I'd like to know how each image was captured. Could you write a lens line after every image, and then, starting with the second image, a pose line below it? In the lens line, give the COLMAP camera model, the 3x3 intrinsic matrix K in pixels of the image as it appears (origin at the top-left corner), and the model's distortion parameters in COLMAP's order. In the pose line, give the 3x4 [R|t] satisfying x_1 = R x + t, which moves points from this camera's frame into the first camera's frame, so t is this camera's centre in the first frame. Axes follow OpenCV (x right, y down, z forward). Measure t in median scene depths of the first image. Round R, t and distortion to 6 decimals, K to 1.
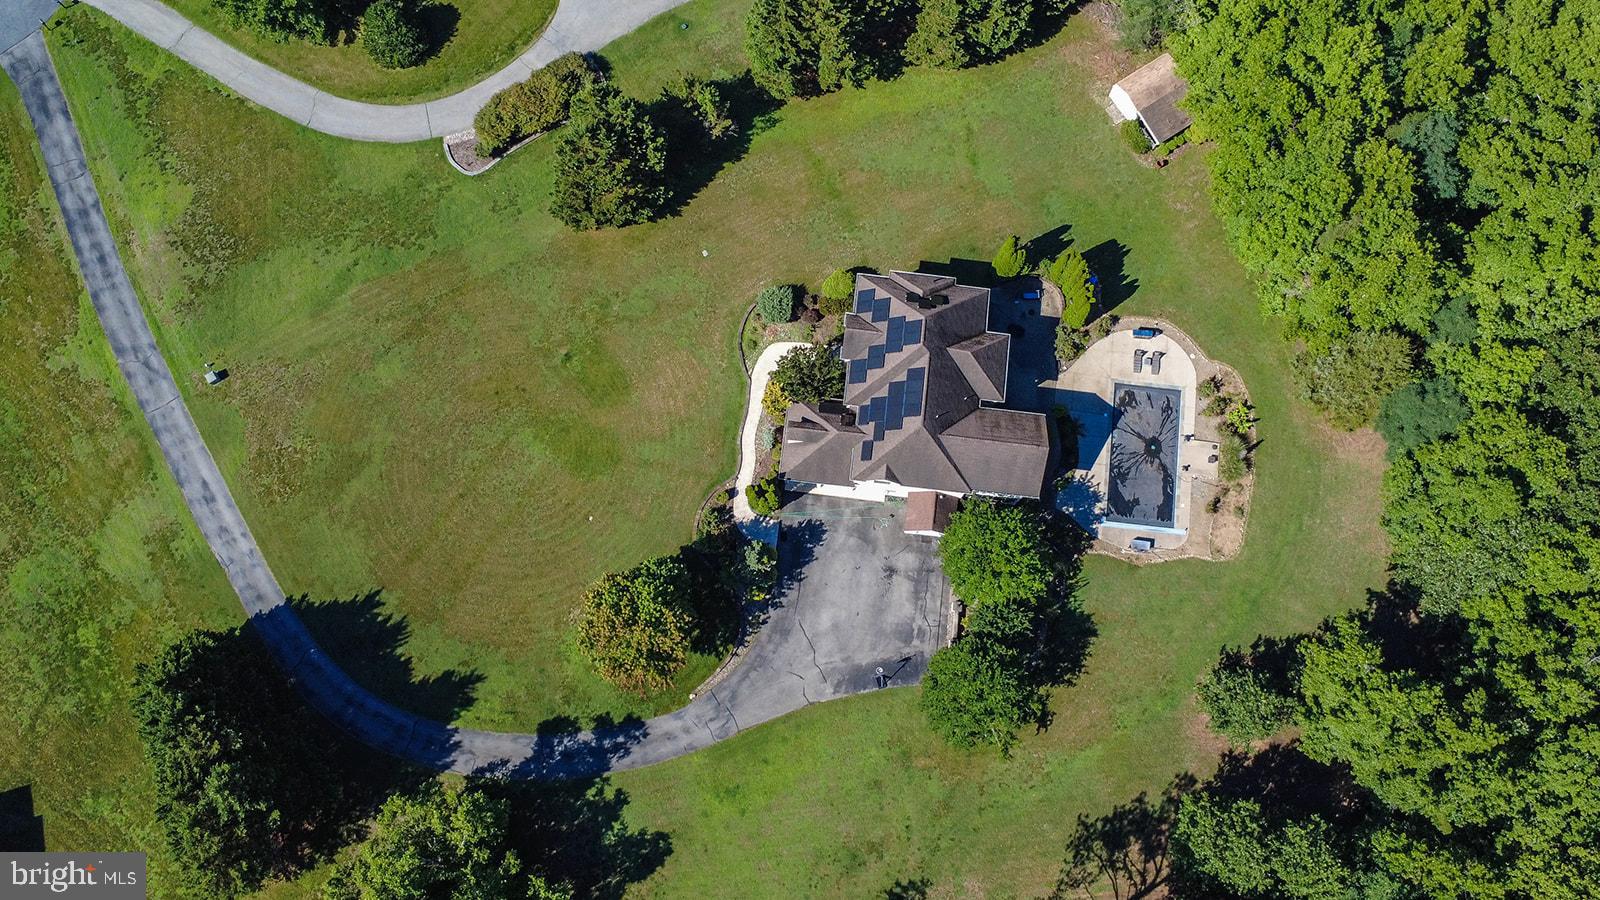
lens RADIAL K [[1351.7, 0, 806.0], [0, 1351.7, 467.7], [0, 0, 1]] dist [0.001439, -0.003269]
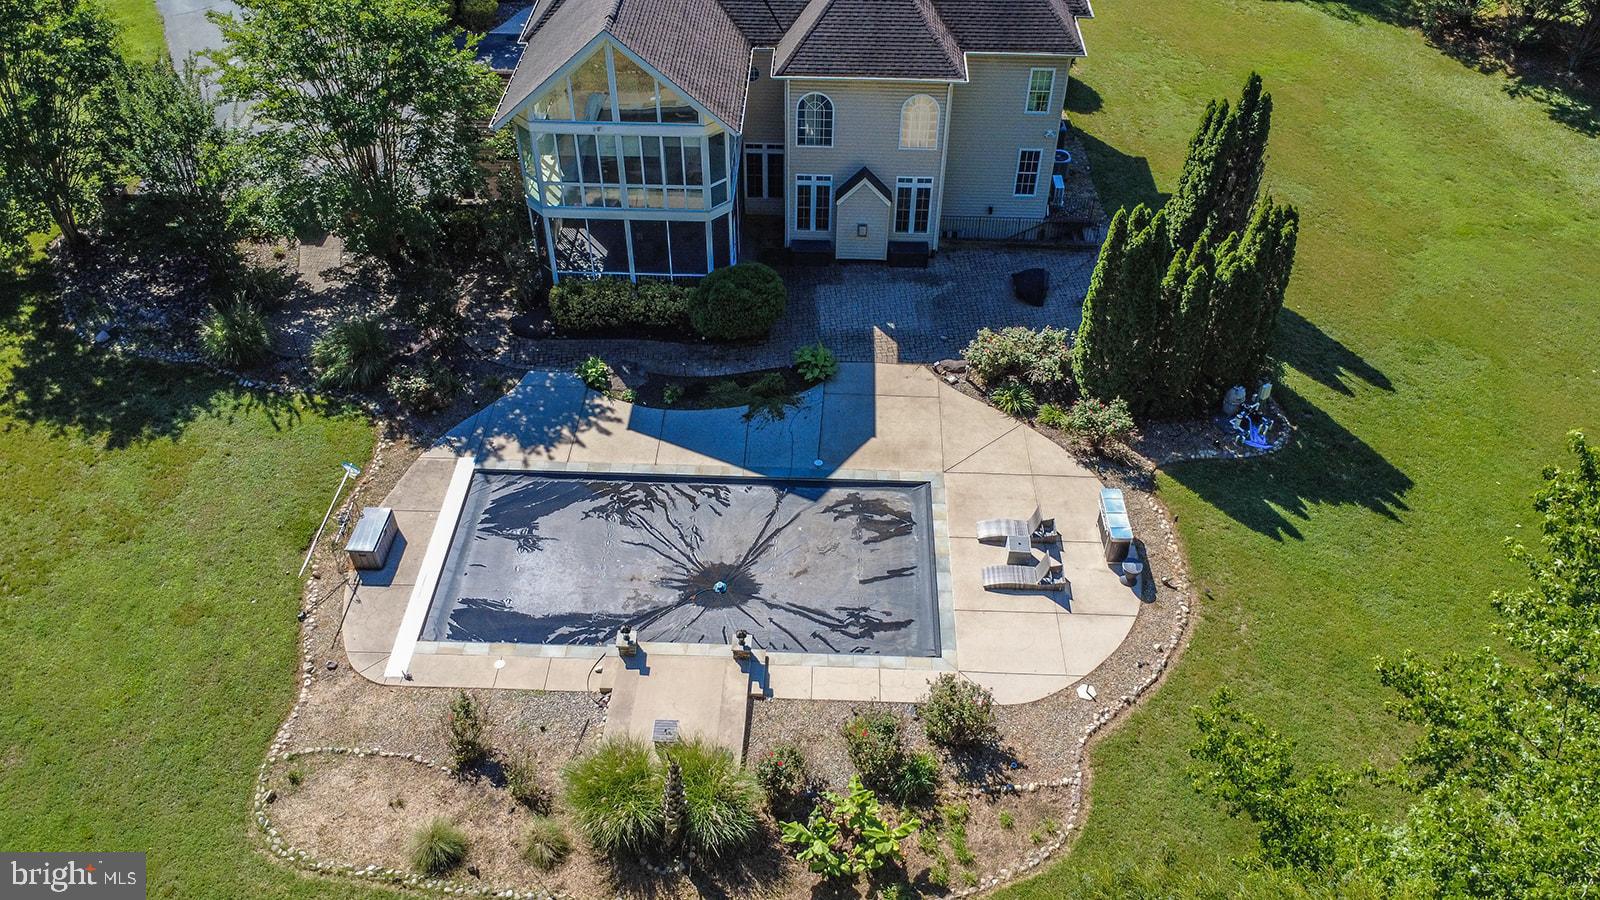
lens RADIAL K [[1209.2, 0, 798.2], [0, 1209.2, 444.6], [0, 0, 1]] dist [0.004655, -0.004313]
pose [[0.073330, 0.655511, -0.751617, 0.434906], [-0.974612, 0.206968, 0.085418, -0.060054], [0.211553, 0.726271, 0.654046, 0.820817]]
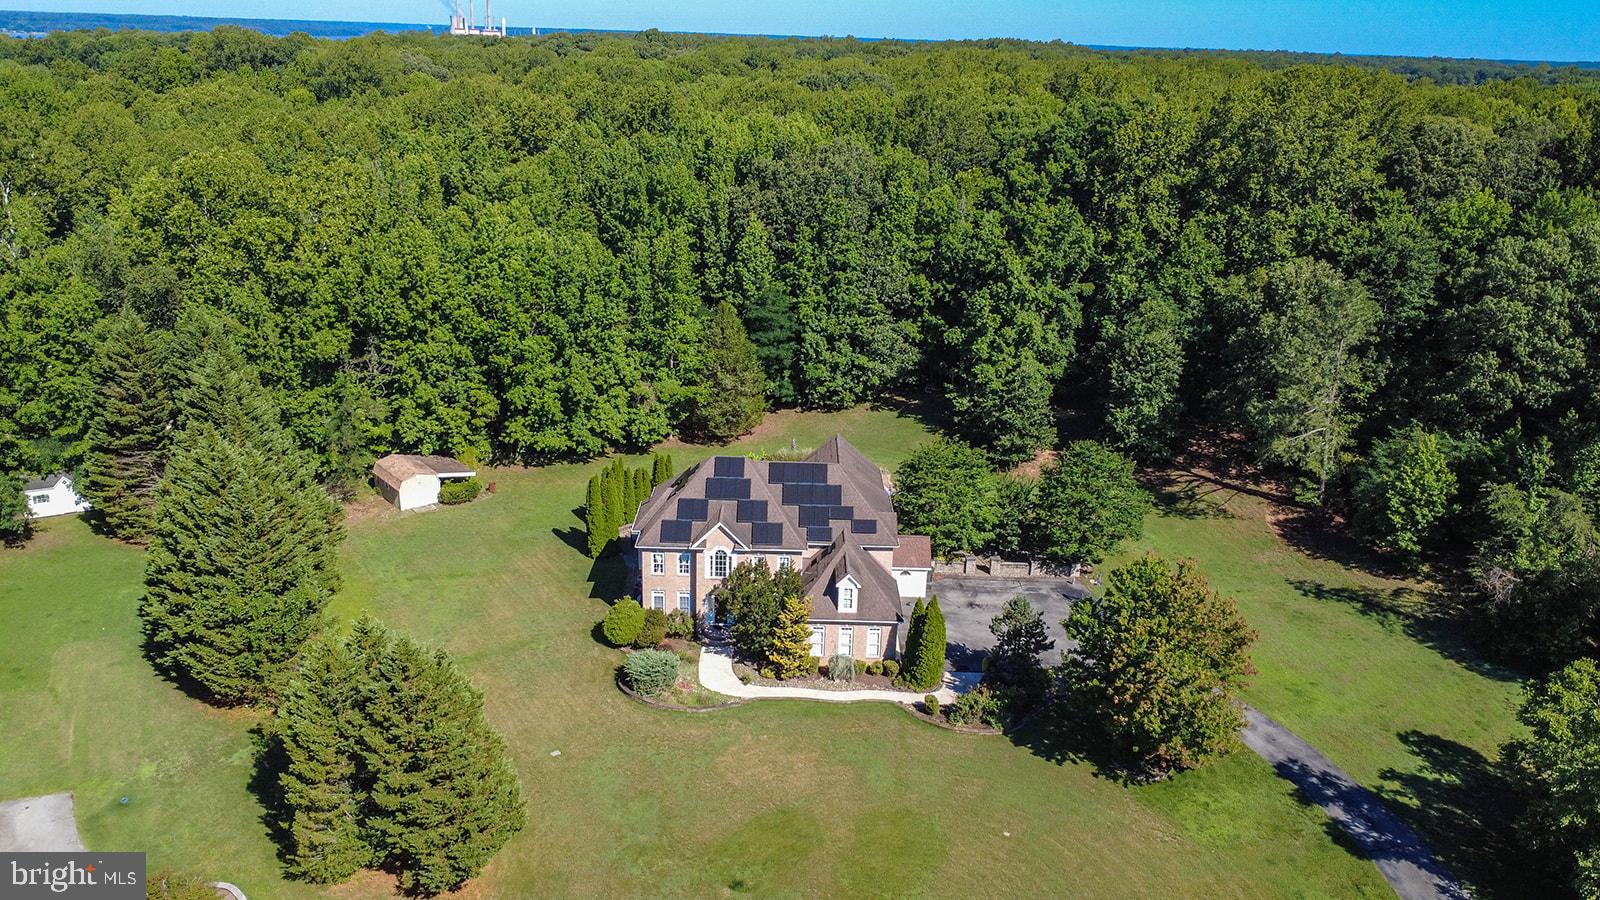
lens RADIAL K [[1209.2, 0, 800.0], [0, 1209.2, 454.9], [0, 0, 1]] dist [0.004655, -0.004313]
pose [[-0.109964, -0.357431, 0.927443, -0.590491], [0.964862, 0.185648, 0.185948, -0.186341], [-0.238641, 0.915302, 0.324456, 0.677899]]
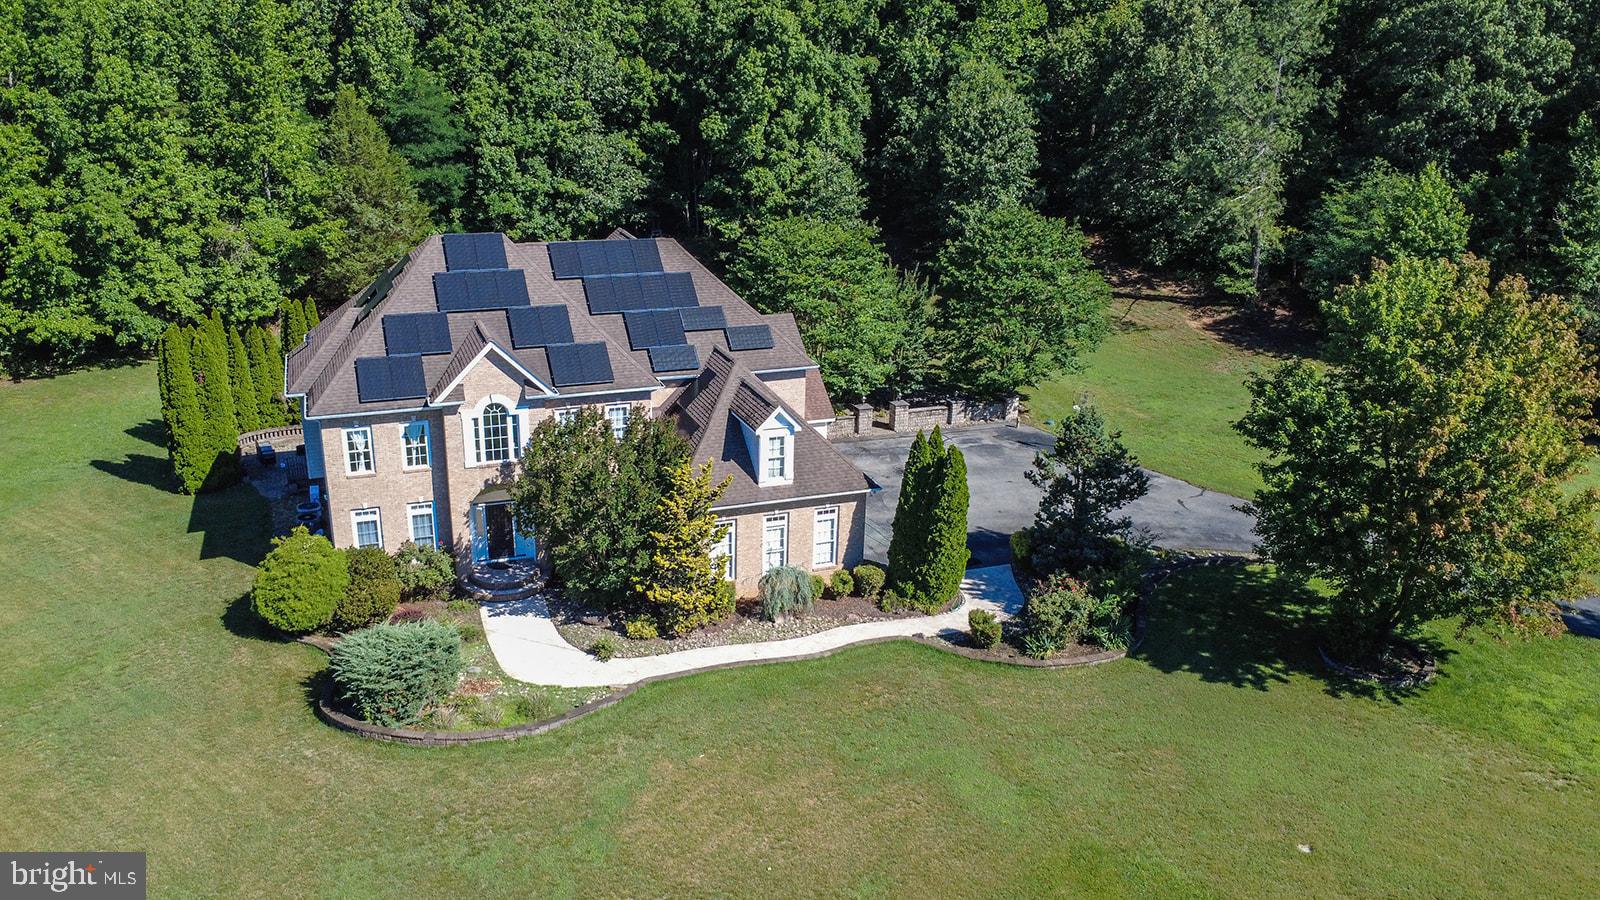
lens RADIAL K [[1209.2, 0, 803.9], [0, 1209.2, 455.9], [0, 0, 1]] dist [0.004655, -0.004313]
pose [[-0.465153, -0.332780, 0.820299, -0.289003], [0.857026, 0.062757, 0.511438, -0.189224], [-0.221675, 0.940914, 0.256009, 0.868984]]
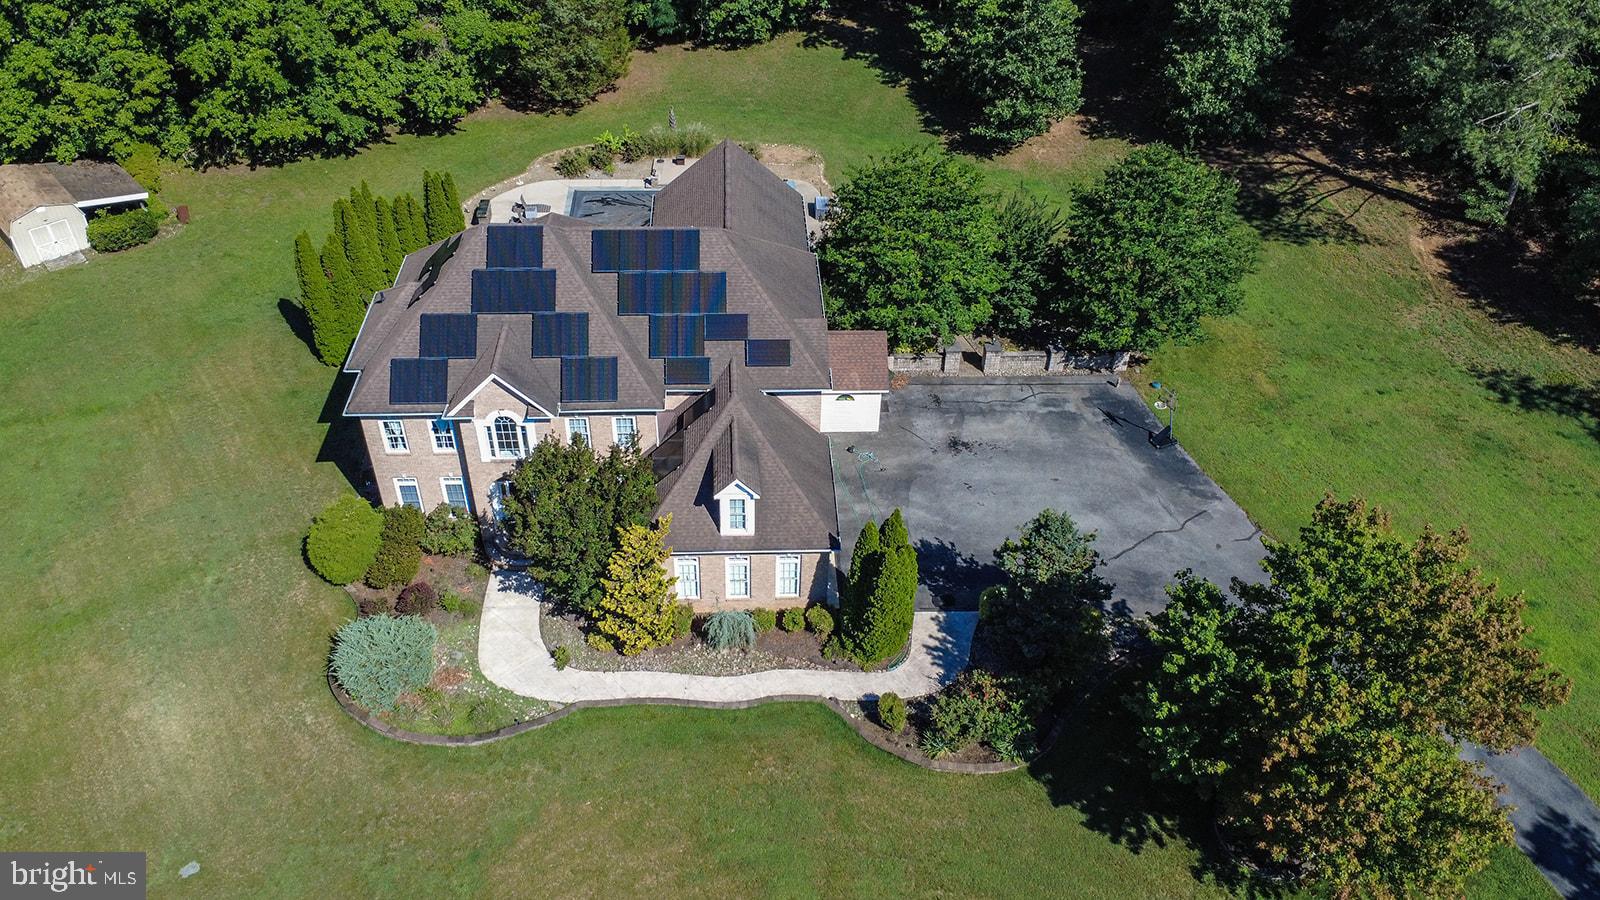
lens RADIAL K [[1209.2, 0, 800.9], [0, 1209.2, 458.9], [0, 0, 1]] dist [0.004655, -0.004313]
pose [[-0.159327, -0.656806, 0.737036, -0.266232], [0.958930, 0.074501, 0.273685, -0.105377], [-0.234668, 0.750371, 0.617960, 0.719367]]
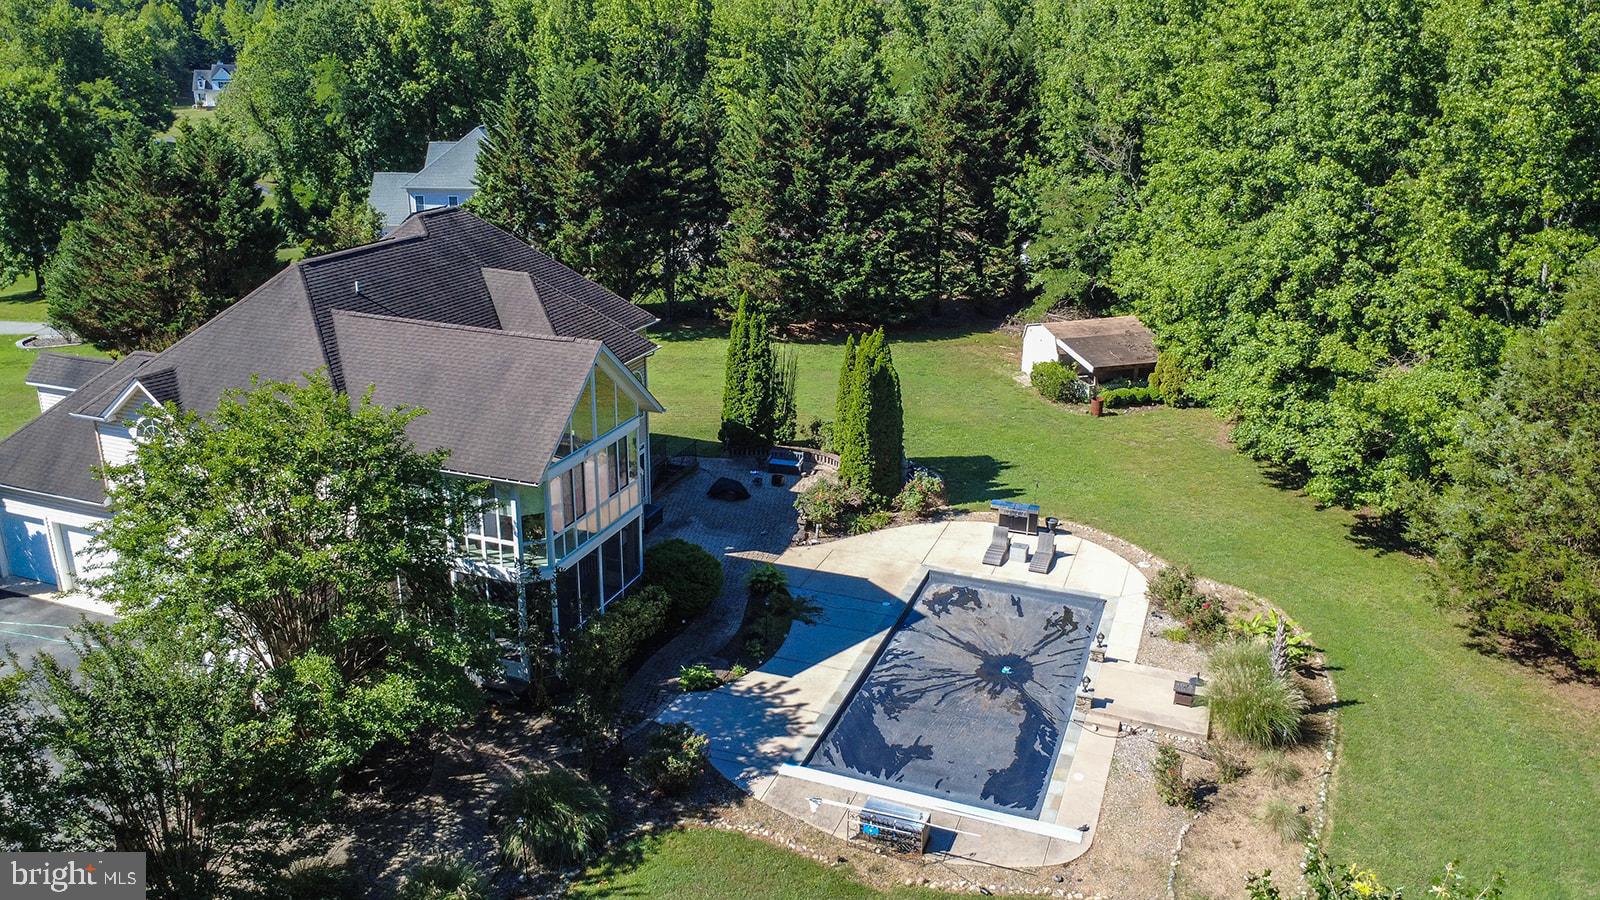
lens RADIAL K [[1209.2, 0, 799.0], [0, 1209.2, 452.9], [0, 0, 1]] dist [0.004655, -0.004313]
pose [[0.968595, 0.069102, -0.238850, 0.277139], [-0.239746, 0.514242, -0.823454, 0.216330], [0.065924, 0.854857, 0.514659, 0.804438]]
